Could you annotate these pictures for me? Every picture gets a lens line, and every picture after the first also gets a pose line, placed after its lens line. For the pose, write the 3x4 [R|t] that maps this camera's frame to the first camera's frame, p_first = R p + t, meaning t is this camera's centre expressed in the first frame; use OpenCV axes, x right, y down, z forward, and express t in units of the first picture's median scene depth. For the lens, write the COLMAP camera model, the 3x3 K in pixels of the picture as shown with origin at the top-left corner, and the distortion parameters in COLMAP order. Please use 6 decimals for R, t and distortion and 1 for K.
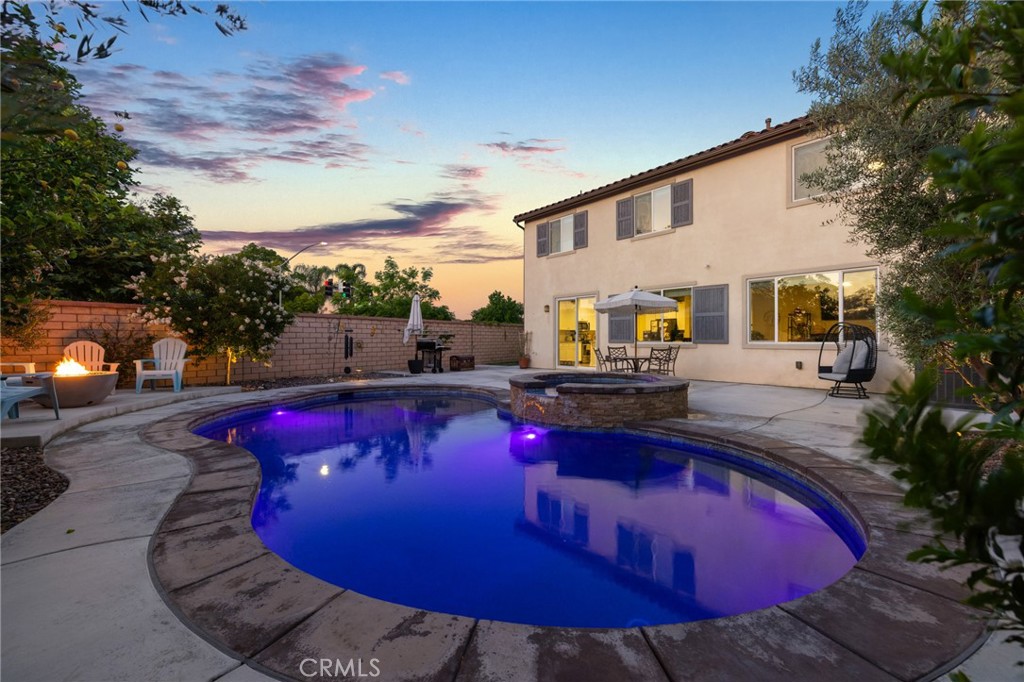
lens RADIAL K [[431.4, 0, 512.3], [0, 431.4, 328.8], [0, 0, 1]] dist [-0.000845, 0.000123]
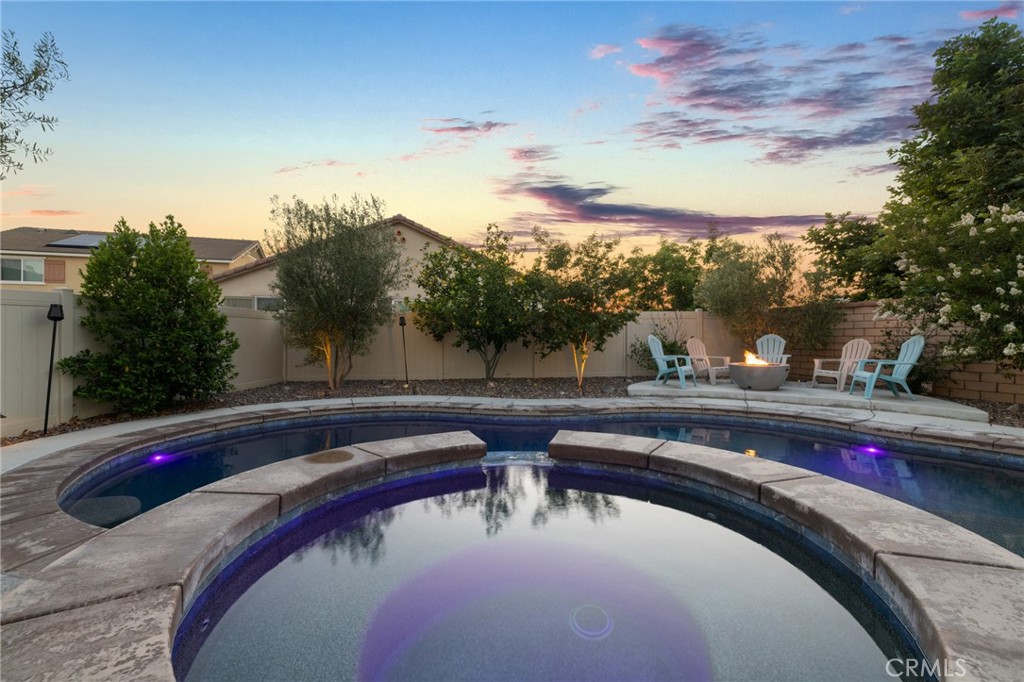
lens RADIAL K [[428.8, 0, 510.4], [0, 428.8, 337.4], [0, 0, 1]] dist [0.000790, 0.000295]
pose [[-0.666427, 0.000573, -0.745570, 0.271343], [0.017413, 0.999739, -0.014796, 0.020558], [0.745367, -0.022844, -0.666263, 0.856240]]
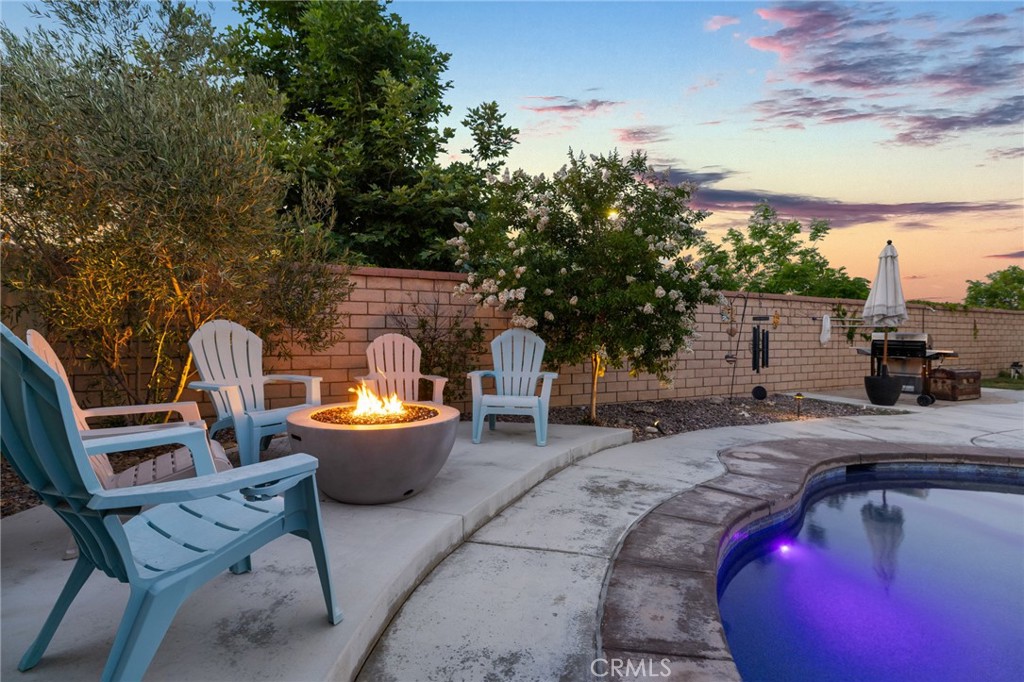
lens RADIAL K [[495.3, 0, 514.4], [0, 495.3, 337.6], [0, 0, 1]] dist [-0.002091, -0.000223]
pose [[0.865833, 0.011828, -0.500193, -0.448212], [0.003870, 0.999532, 0.030336, 0.011676], [0.500318, -0.028202, 0.865382, 0.433634]]
